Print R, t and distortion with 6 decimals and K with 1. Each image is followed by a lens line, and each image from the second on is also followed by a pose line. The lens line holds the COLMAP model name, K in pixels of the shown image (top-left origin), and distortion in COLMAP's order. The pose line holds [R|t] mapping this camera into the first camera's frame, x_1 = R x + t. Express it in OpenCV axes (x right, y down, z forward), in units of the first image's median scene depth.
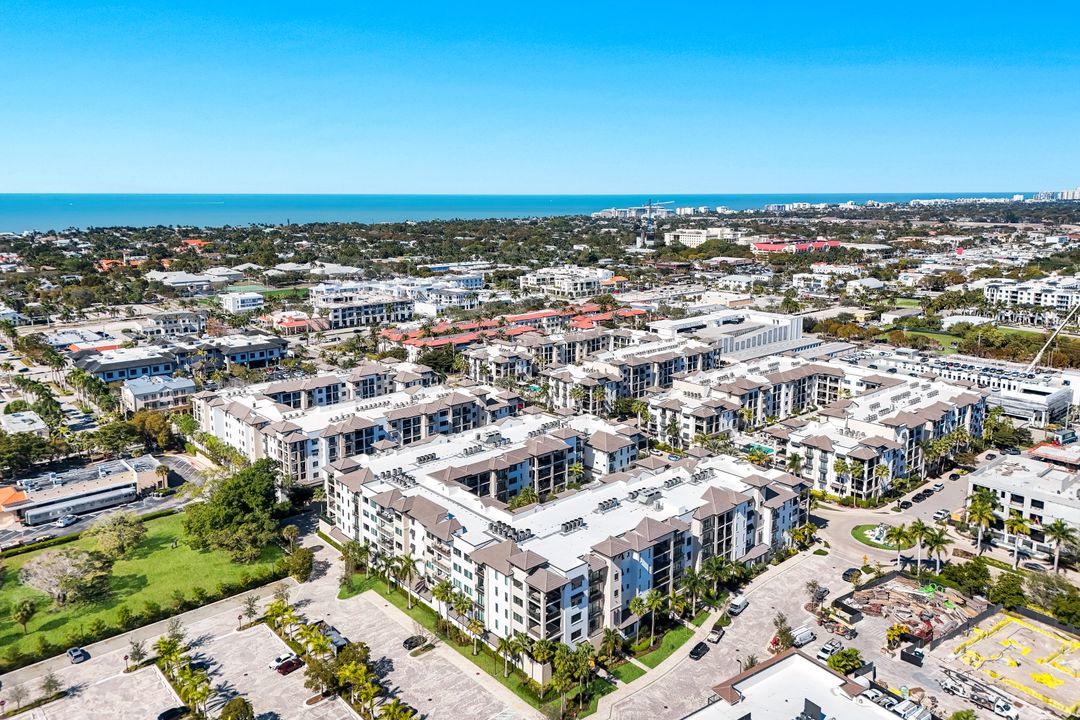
lens RADIAL K [[798.9, 0, 535.8], [0, 798.9, 356.7], [0, 0, 1]] dist [0.054860, -0.022426]
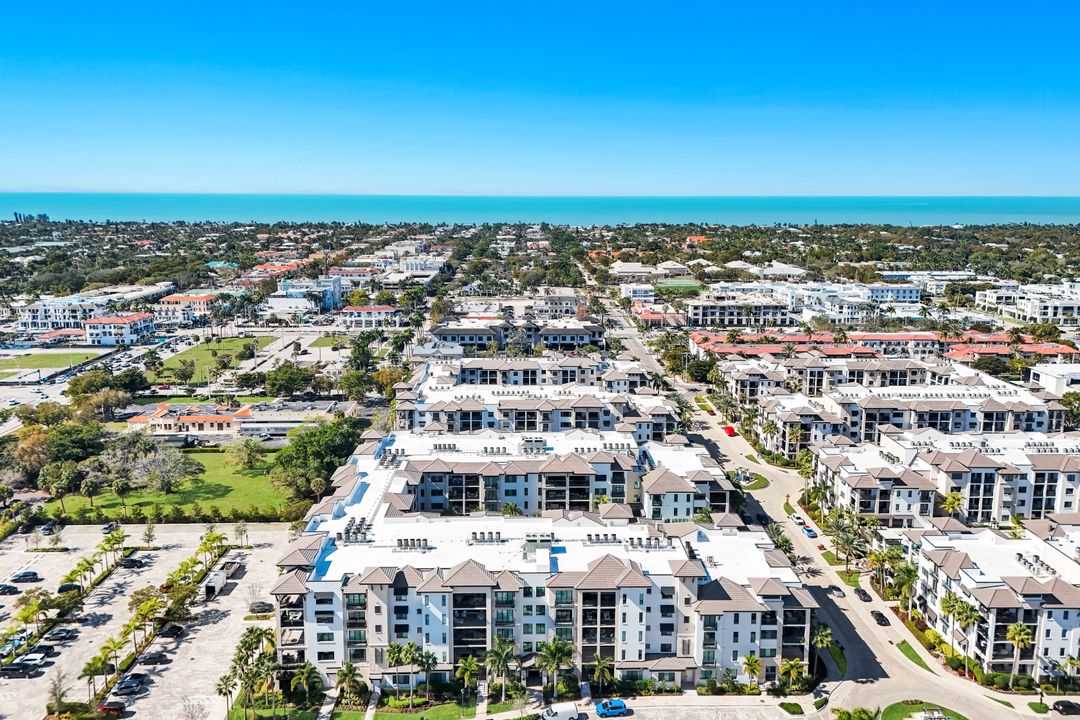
lens RADIAL K [[798.9, 0, 531.0], [0, 798.9, 353.1], [0, 0, 1]] dist [0.054860, -0.022426]
pose [[0.762226, 0.136833, -0.632683, 0.444089], [-0.141151, 0.989017, 0.043847, -0.035010], [0.631733, 0.055882, 0.773169, 0.257378]]
